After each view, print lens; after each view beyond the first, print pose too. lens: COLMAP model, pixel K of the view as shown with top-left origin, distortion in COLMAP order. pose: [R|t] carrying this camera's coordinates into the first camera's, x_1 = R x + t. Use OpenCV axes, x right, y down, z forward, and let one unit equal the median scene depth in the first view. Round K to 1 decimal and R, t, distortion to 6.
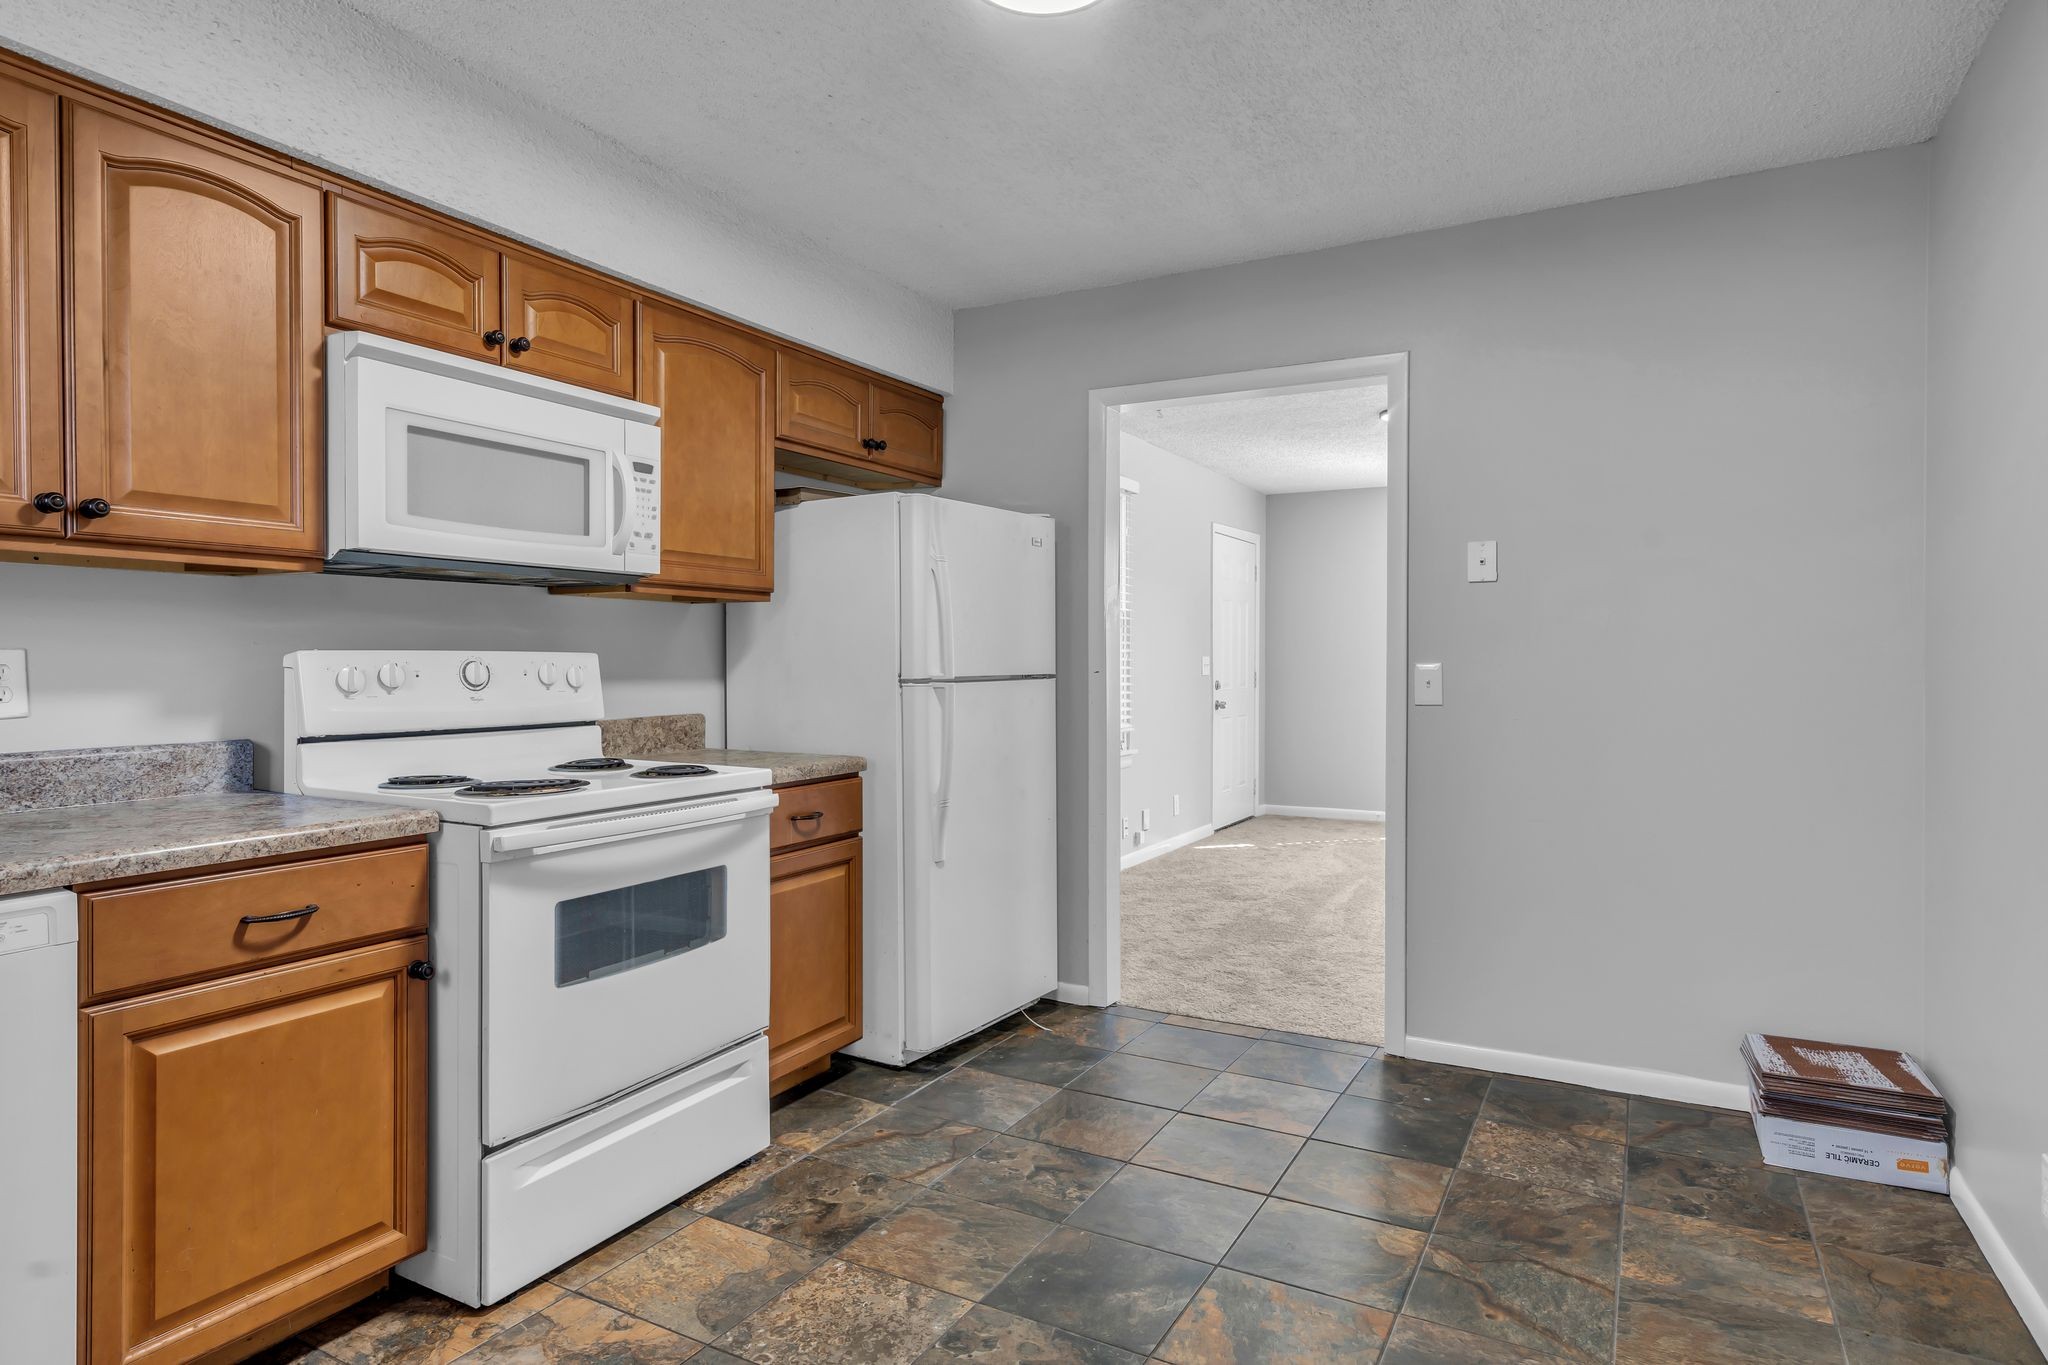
lens RADIAL K [[1167.2, 0, 1011.5], [0, 1167.2, 682.0], [0, 0, 1]] dist [0.007554, -0.000333]
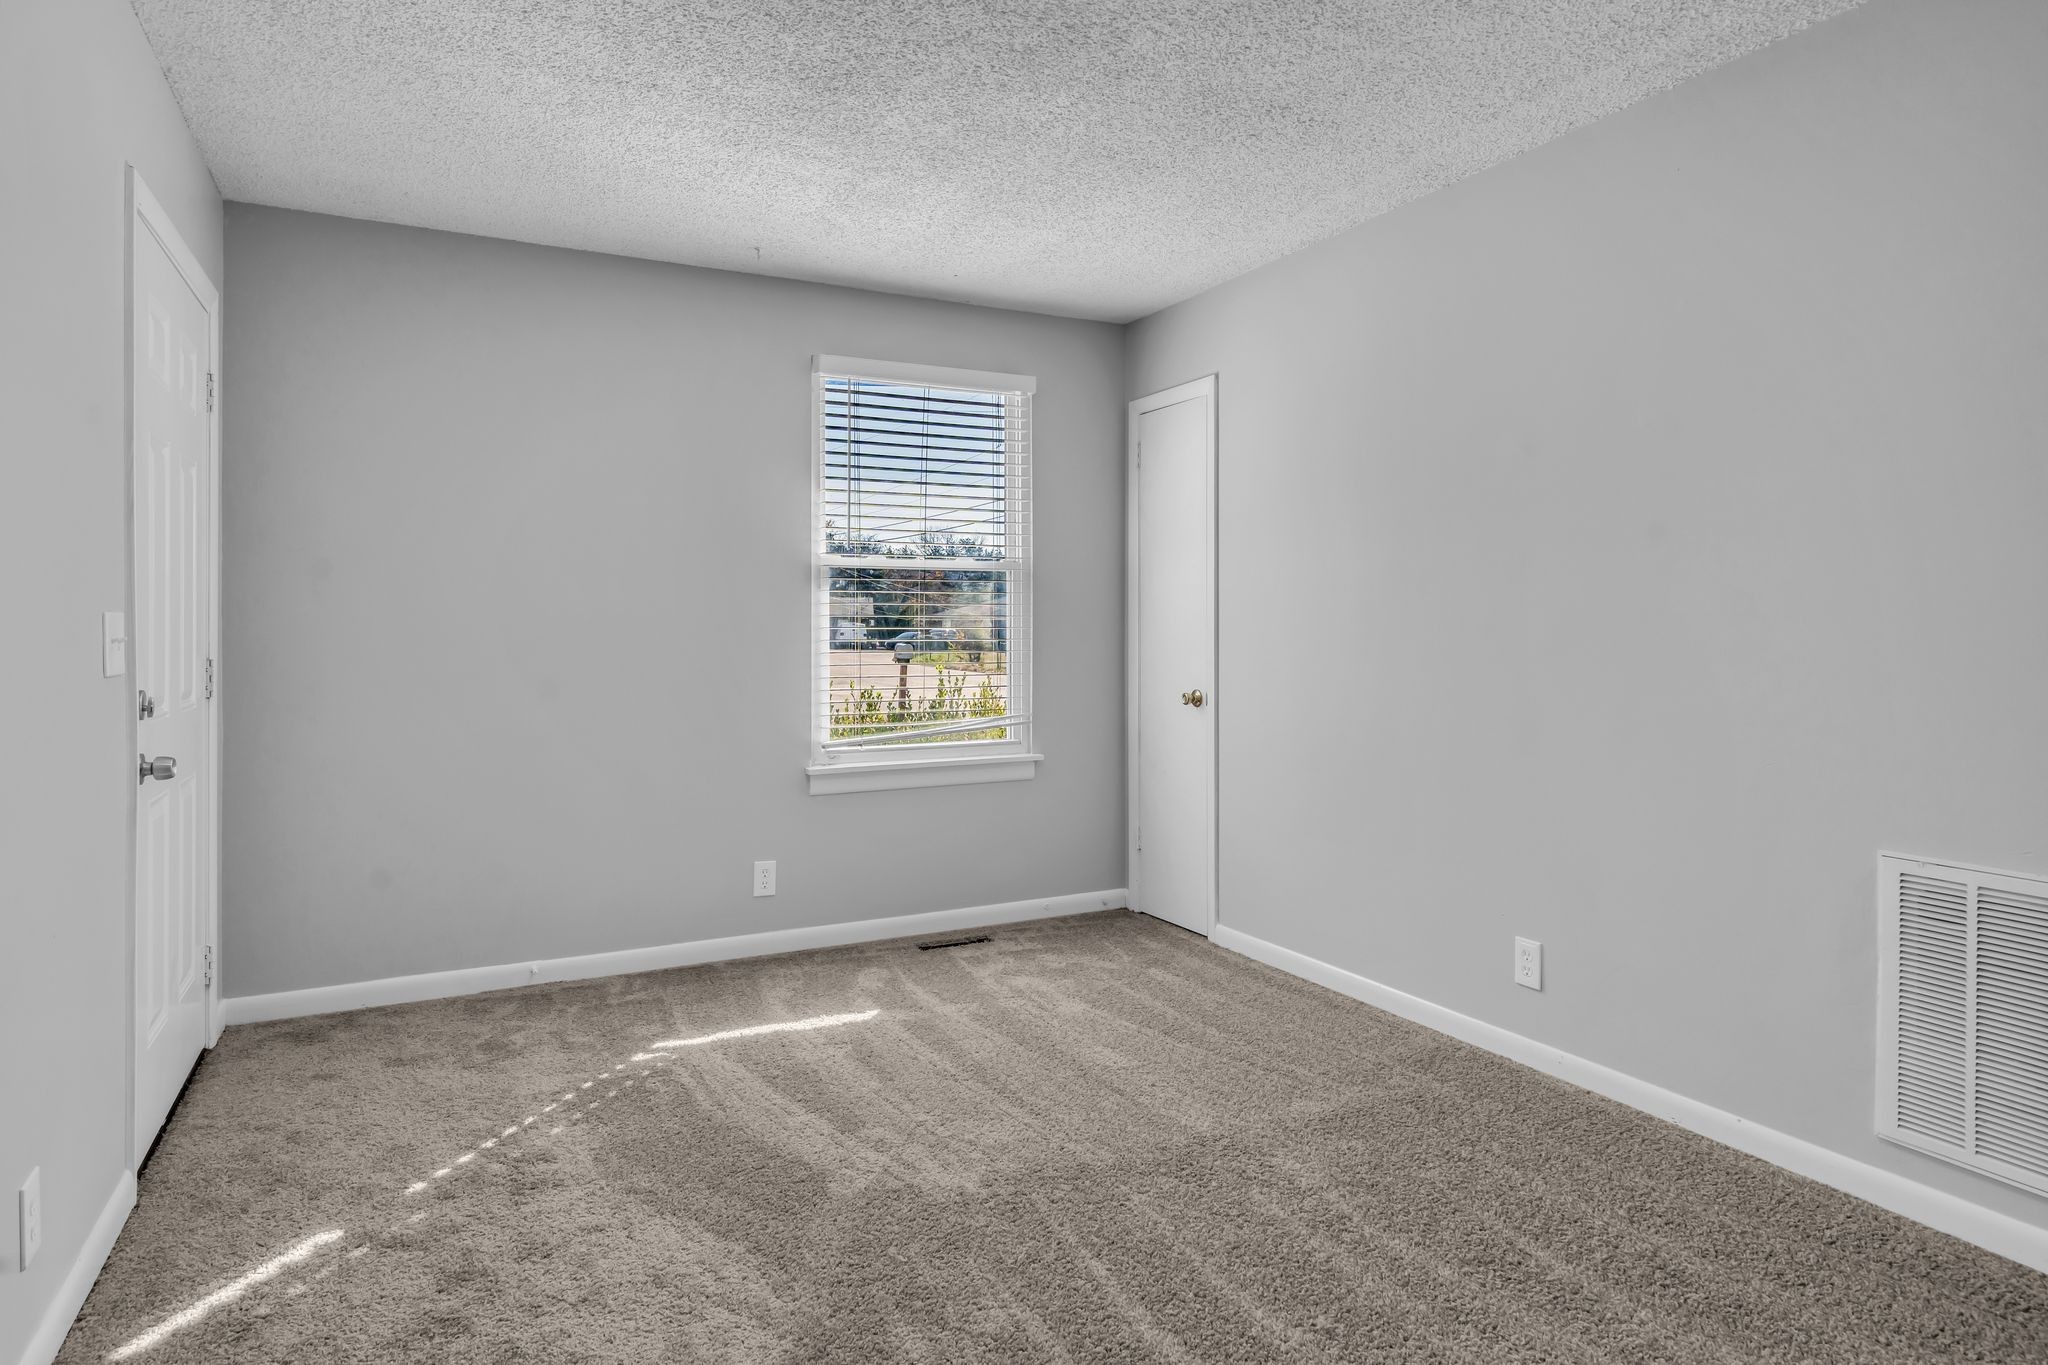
lens RADIAL K [[1167.2, 0, 1015.2], [0, 1167.2, 638.2], [0, 0, 1]] dist [0.007554, -0.000333]
pose [[0.561899, -0.006066, 0.827184, 0.120520], [0.018719, 0.999810, -0.005383, -0.022968], [-0.826994, 0.018509, 0.561906, 1.571010]]
